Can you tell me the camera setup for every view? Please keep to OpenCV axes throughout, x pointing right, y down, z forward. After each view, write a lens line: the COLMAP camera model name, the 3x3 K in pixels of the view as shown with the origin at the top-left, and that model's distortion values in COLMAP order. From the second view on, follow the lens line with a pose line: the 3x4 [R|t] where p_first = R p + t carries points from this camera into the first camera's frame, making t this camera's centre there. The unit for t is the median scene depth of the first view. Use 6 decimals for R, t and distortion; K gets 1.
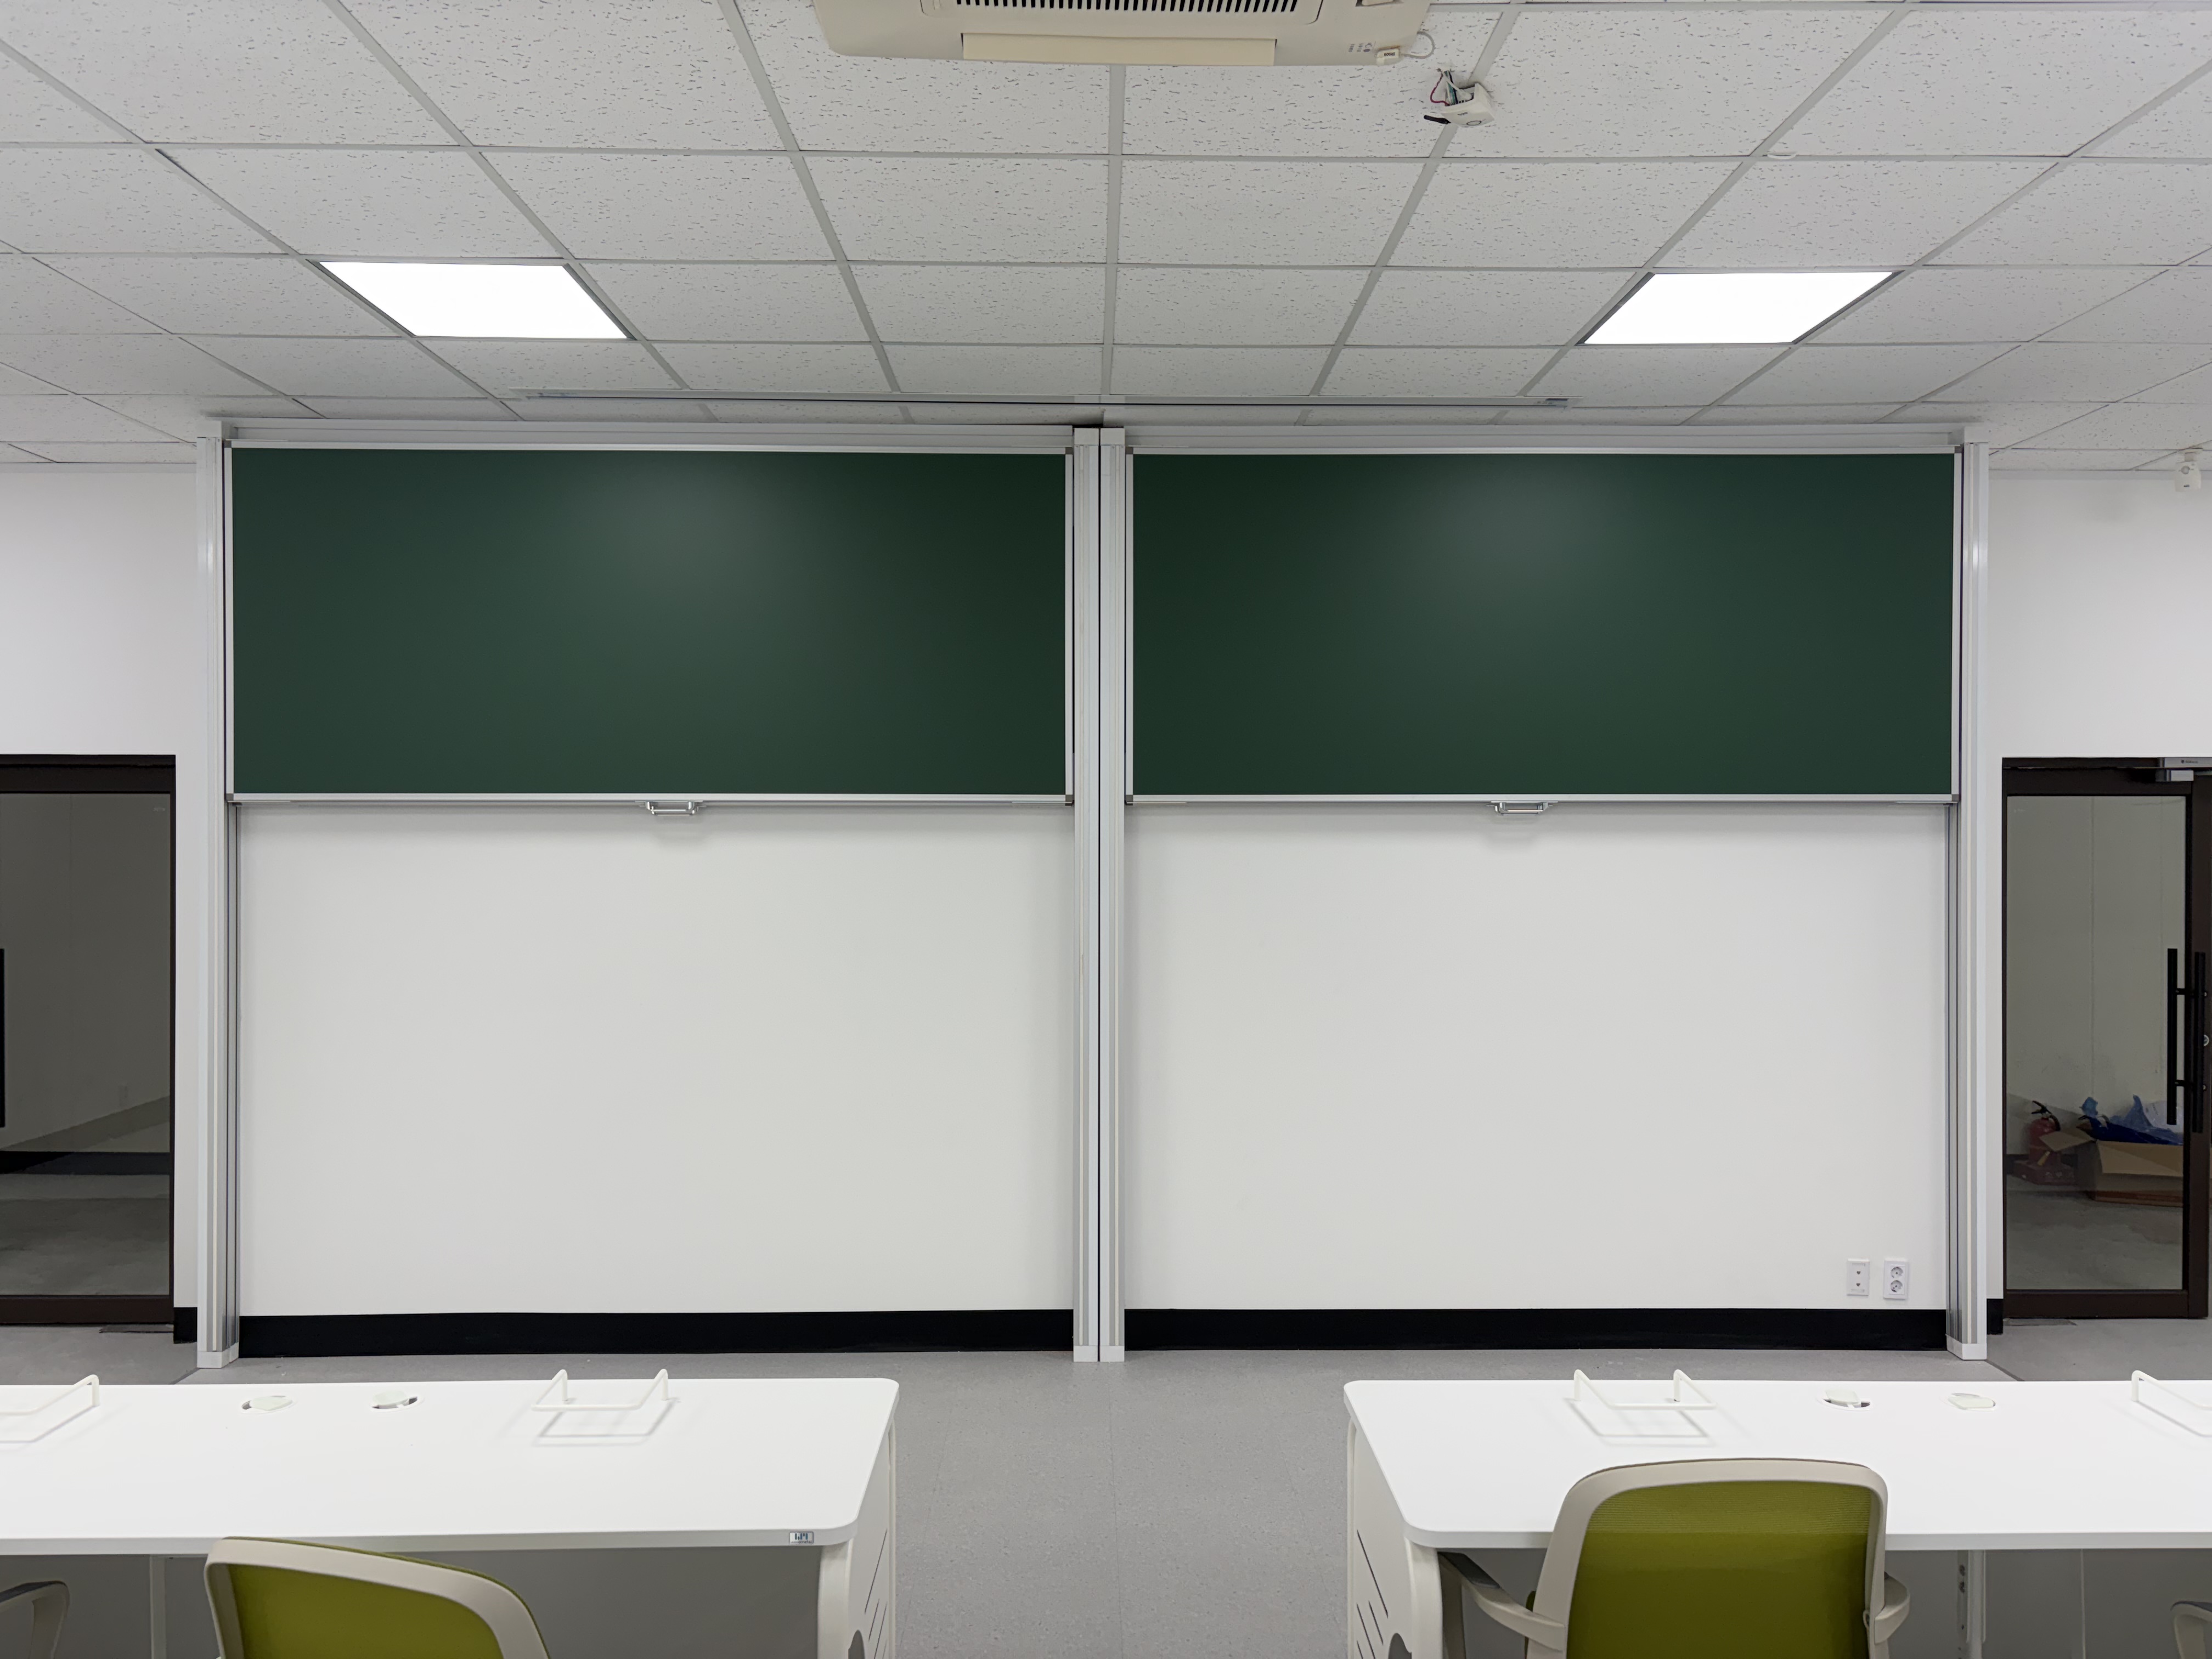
lens RADIAL K [[1728.5, 0, 1098.5], [0, 1728.5, 829.8], [0, 0, 1]] dist [0.091358, -0.105094]
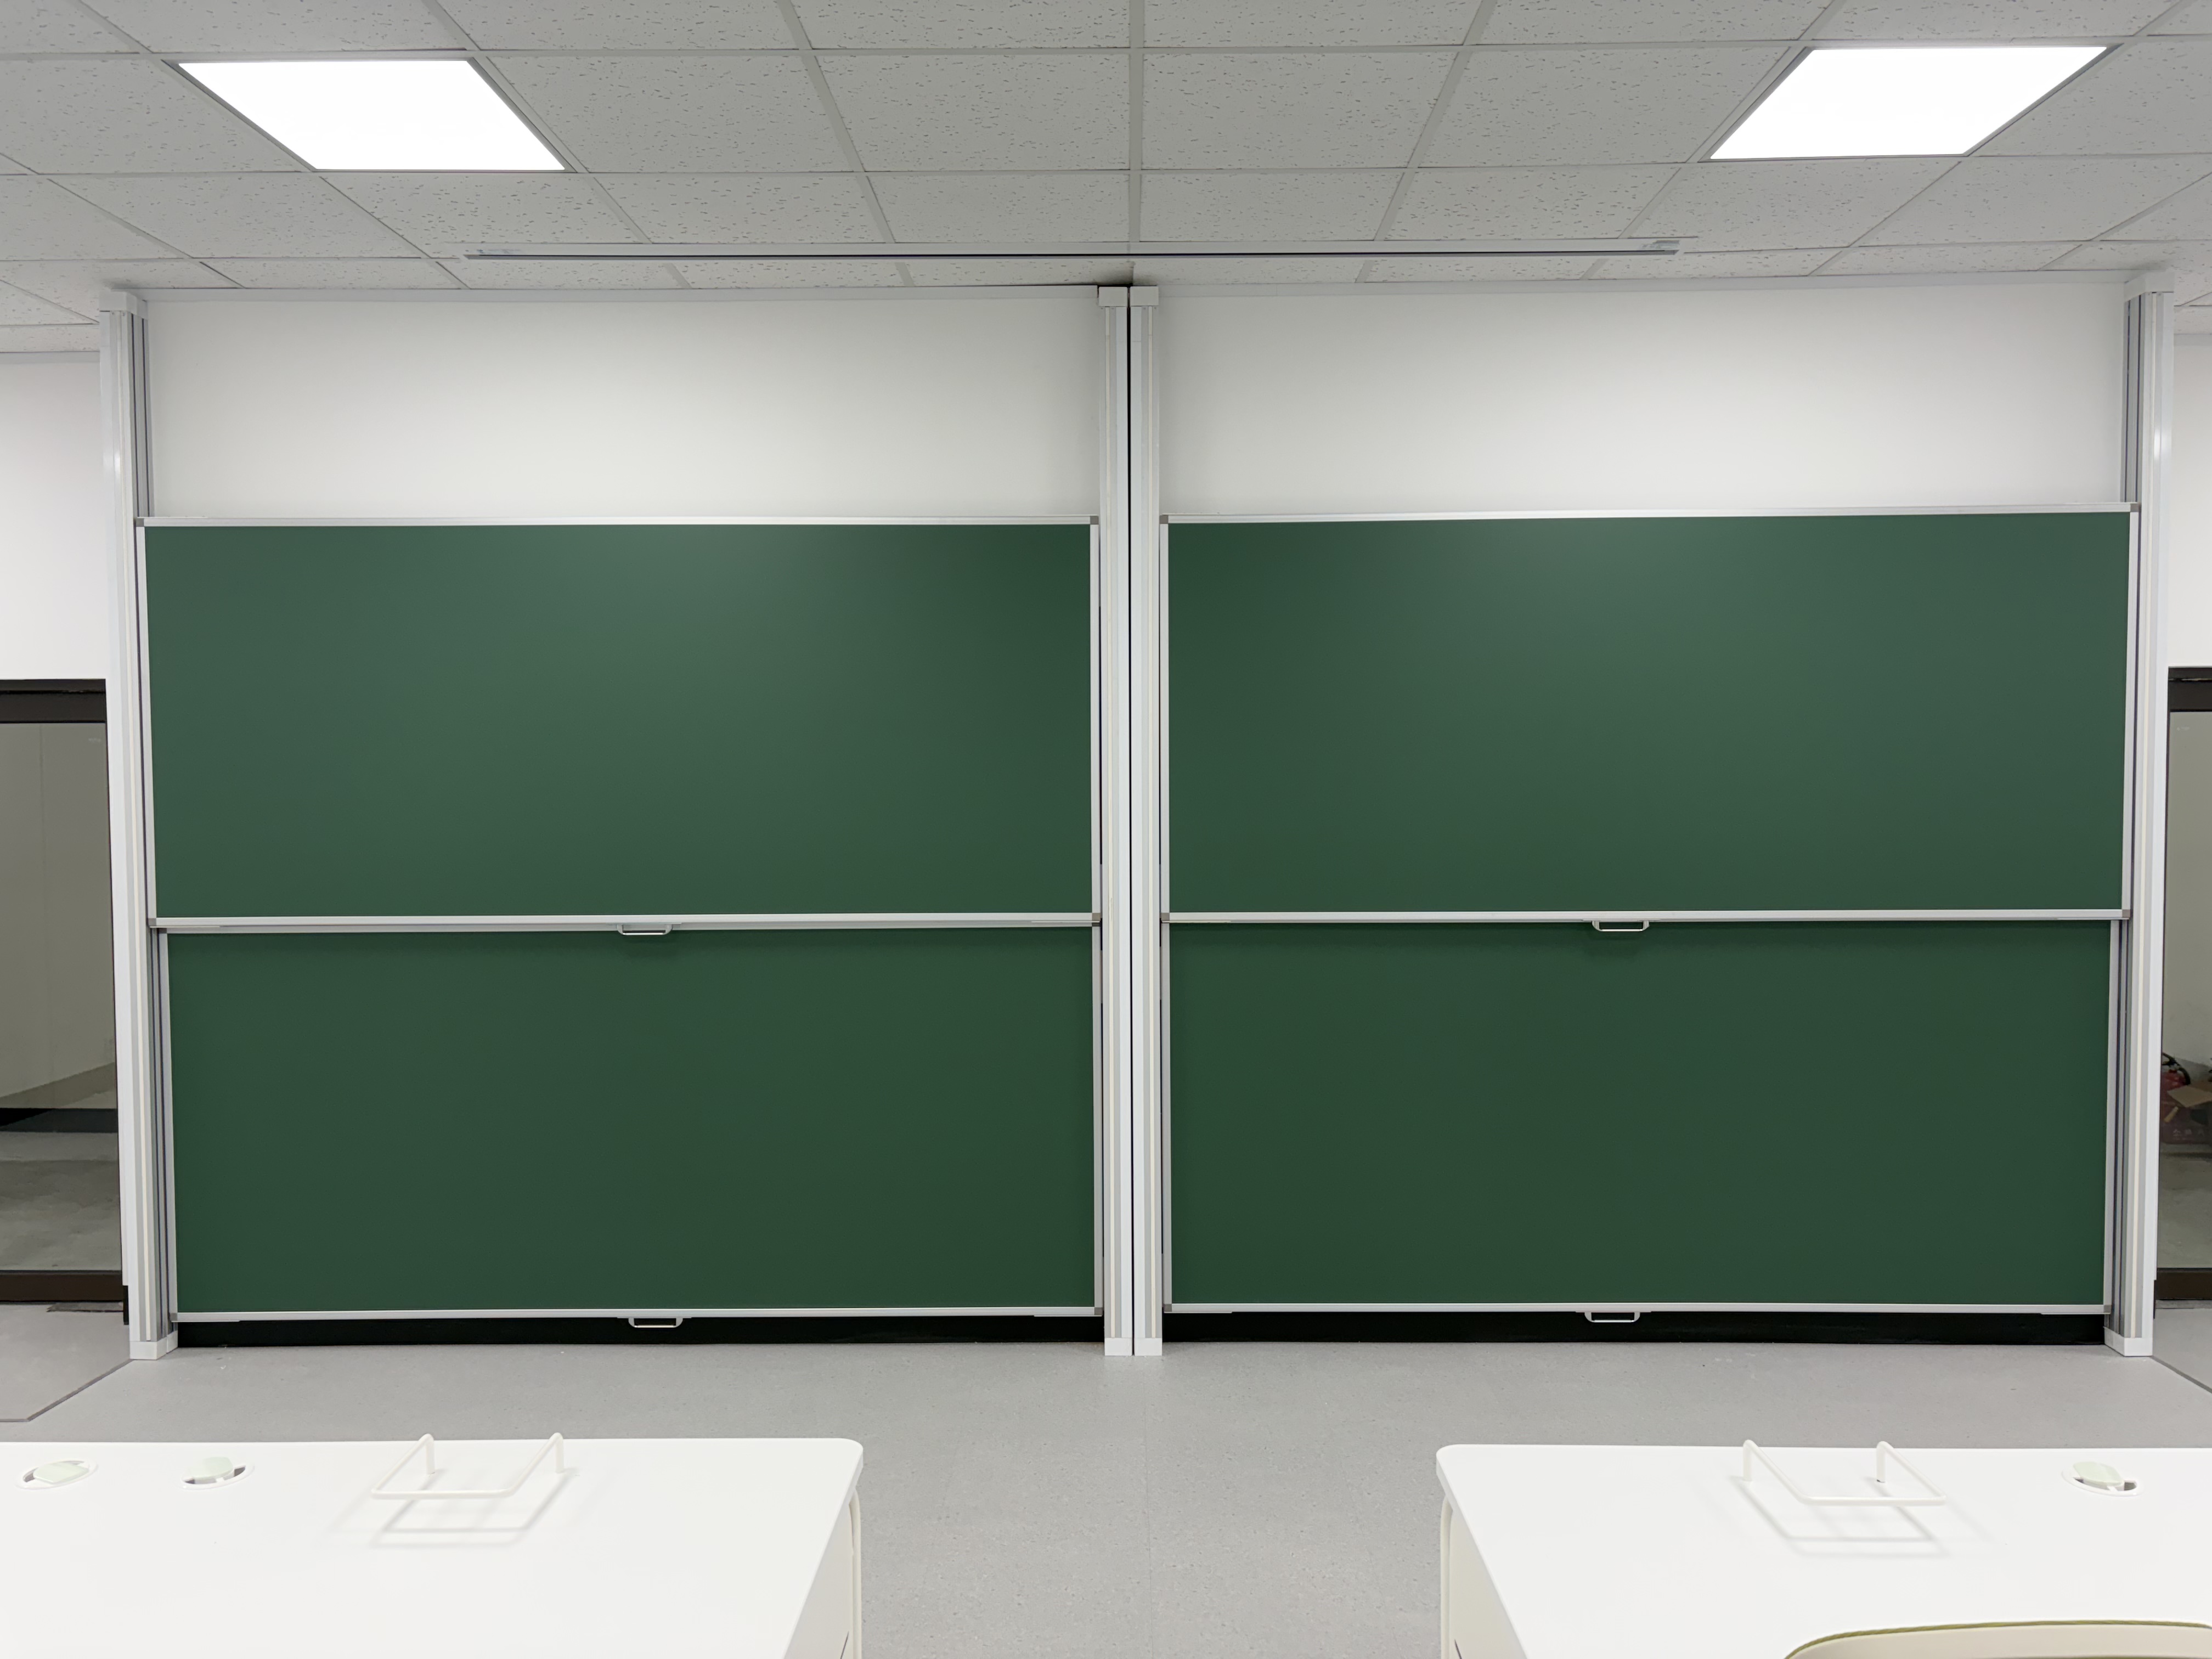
lens RADIAL K [[1728.5, 0, 1098.5], [0, 1728.5, 829.8], [0, 0, 1]] dist [0.091358, -0.105094]
pose [[0.999664, -0.004781, -0.025460, 0.007567], [0.005625, 0.999434, 0.033173, 0.010215], [0.025287, -0.033305, 0.999125, 0.146872]]
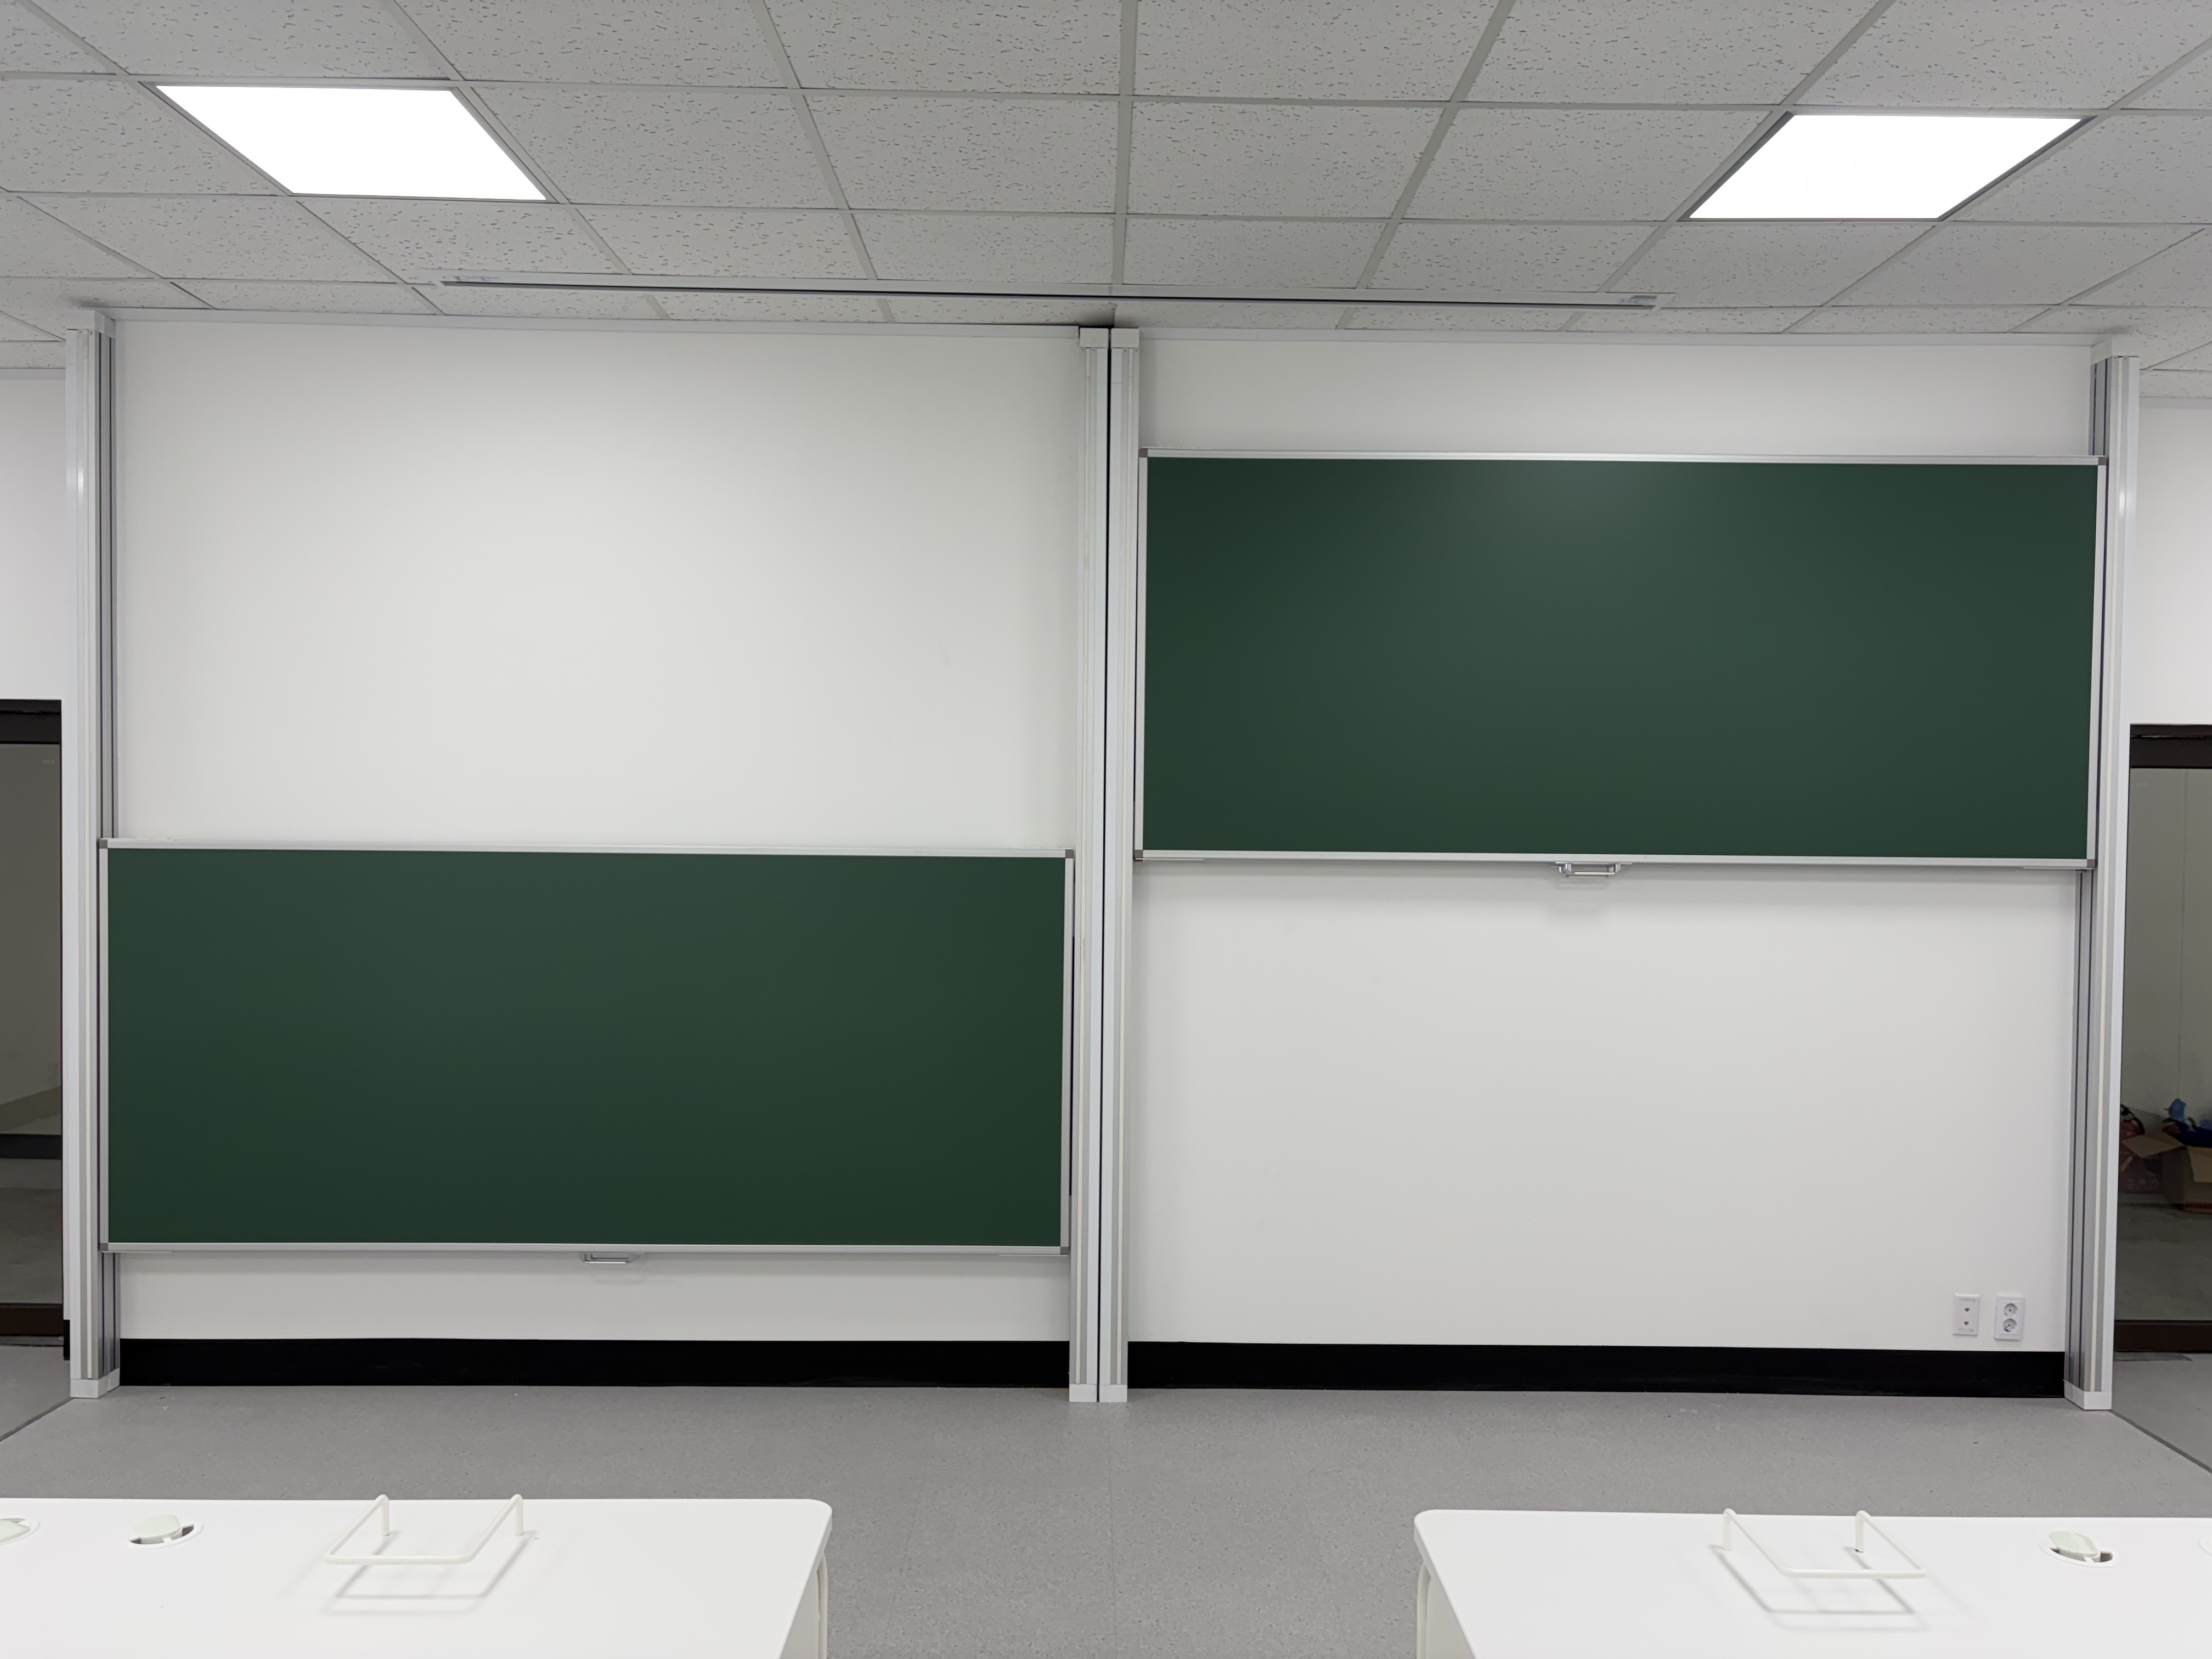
lens RADIAL K [[1731.1, 0, 1106.0], [0, 1731.1, 829.5], [0, 0, 1]] dist [0.084977, -0.099179]
pose [[0.999946, 0.010378, -0.000454, 0.001860], [-0.010370, 0.999819, 0.015955, 0.003982], [0.000619, -0.015949, 0.999873, 0.151583]]
